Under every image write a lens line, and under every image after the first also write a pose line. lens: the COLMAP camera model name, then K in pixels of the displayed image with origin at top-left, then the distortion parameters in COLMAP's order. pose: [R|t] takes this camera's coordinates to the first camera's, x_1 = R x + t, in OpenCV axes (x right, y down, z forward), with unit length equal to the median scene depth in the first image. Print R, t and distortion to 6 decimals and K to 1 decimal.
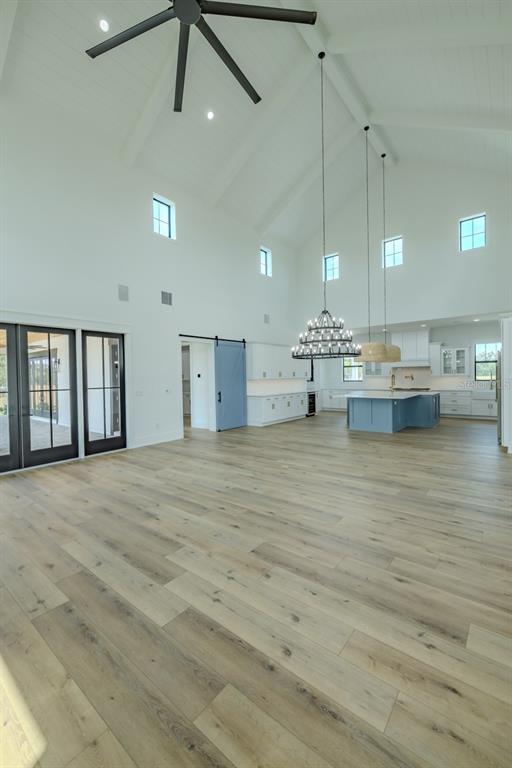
lens RADIAL K [[322.4, 0, 255.6], [0, 322.4, 380.4], [0, 0, 1]] dist [0.001321, -0.001291]
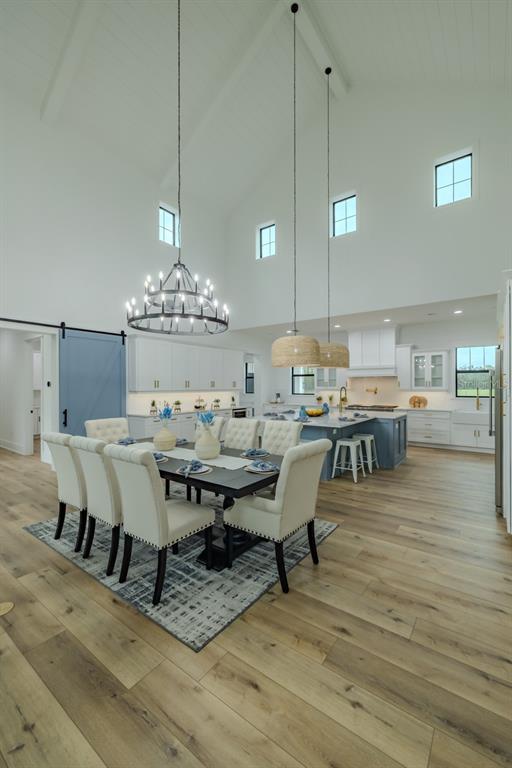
lens RADIAL K [[322.4, 0, 254.9], [0, 322.4, 382.3], [0, 0, 1]] dist [0.001321, -0.001291]
pose [[0.999111, 0.016533, 0.038780, 0.330455], [-0.015735, 0.999660, -0.020798, -0.016363], [-0.039110, 0.020169, 0.999031, 0.483880]]
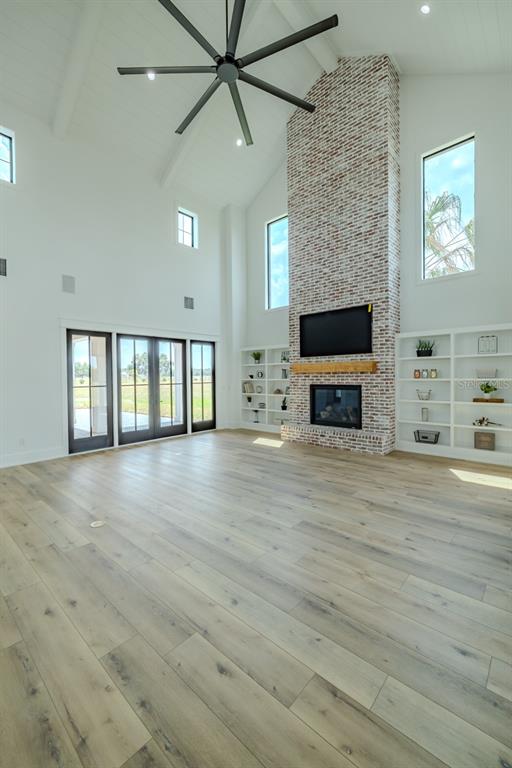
lens RADIAL K [[322.4, 0, 253.5], [0, 322.4, 380.1], [0, 0, 1]] dist [0.001321, -0.001291]
pose [[-0.997644, 0.029848, 0.061765, -0.215155], [0.031582, 0.999128, 0.027297, -0.015101], [-0.060896, 0.029183, -0.997717, 1.358403]]
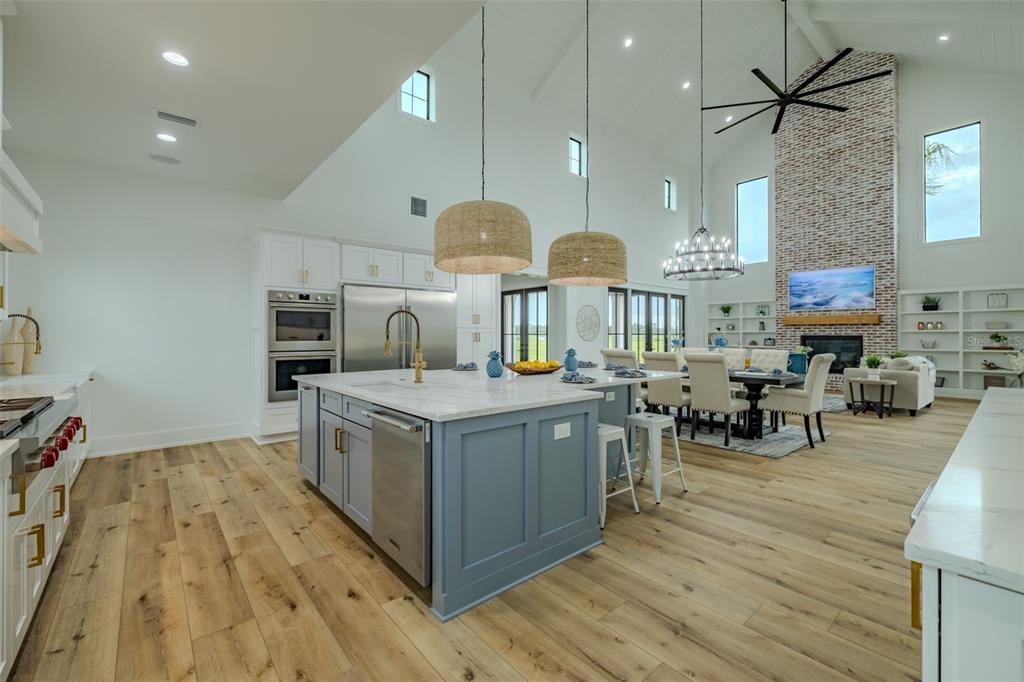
lens RADIAL K [[429.8, 0, 509.2], [0, 429.8, 332.3], [0, 0, 1]] dist [0.001321, -0.001291]
pose [[-0.980867, 0.019478, 0.193702, 0.466121], [0.020217, 0.999794, 0.001841, -0.000244], [-0.193627, 0.005722, -0.981059, 2.092504]]
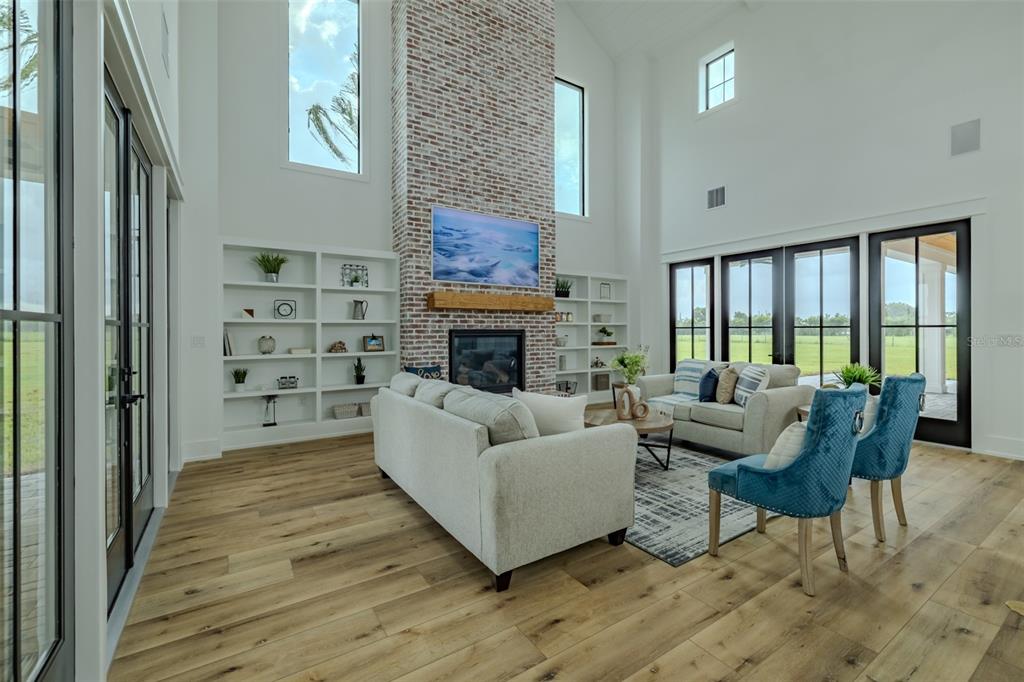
lens RADIAL K [[429.8, 0, 512.8], [0, 429.8, 328.4], [0, 0, 1]] dist [0.001321, -0.001291]
pose [[-0.302707, 0.017479, -0.952923, 0.478147], [-0.006475, 0.999771, 0.020395, 0.017365], [0.953062, 0.012344, -0.302525, 0.576767]]
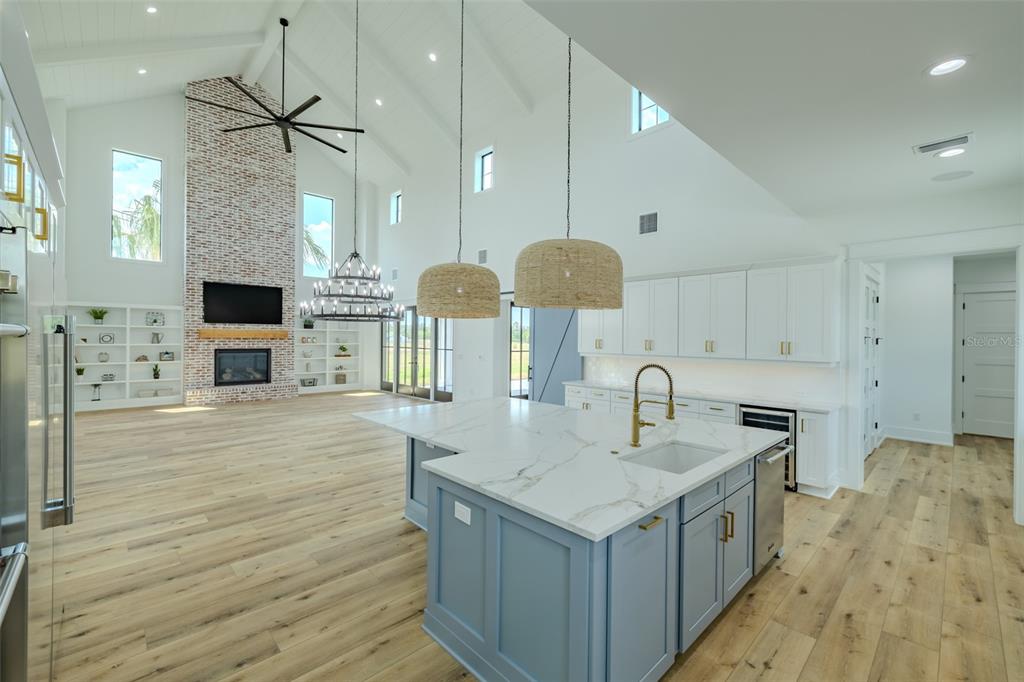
lens RADIAL K [[429.8, 0, 514.3], [0, 429.8, 336.8], [0, 0, 1]] dist [0.001321, -0.001291]
pose [[-0.129864, 0.015750, -0.991407, 1.143728], [-0.020694, 0.999613, 0.018591, -0.062014], [0.991316, 0.022931, -0.129487, 1.531155]]
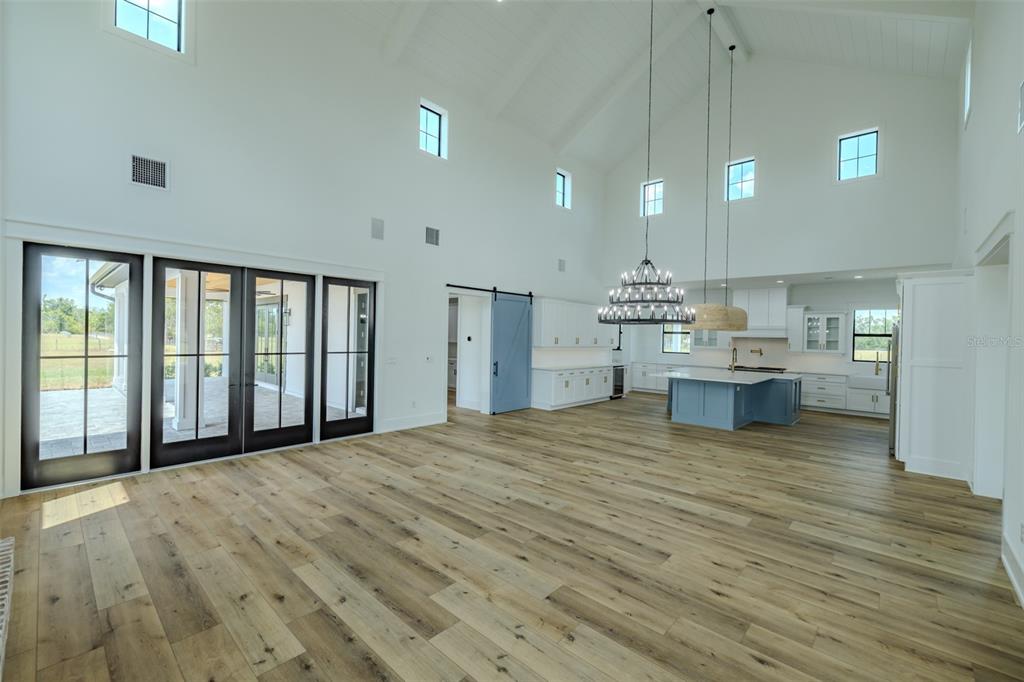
lens RADIAL K [[429.8, 0, 510.2], [0, 429.8, 336.3], [0, 0, 1]] dist [0.001321, -0.001291]
pose [[0.997164, 0.040003, -0.063748, -0.024291], [-0.040794, 0.999105, -0.011161, -0.019960], [0.063244, 0.013730, 0.997904, 0.008077]]
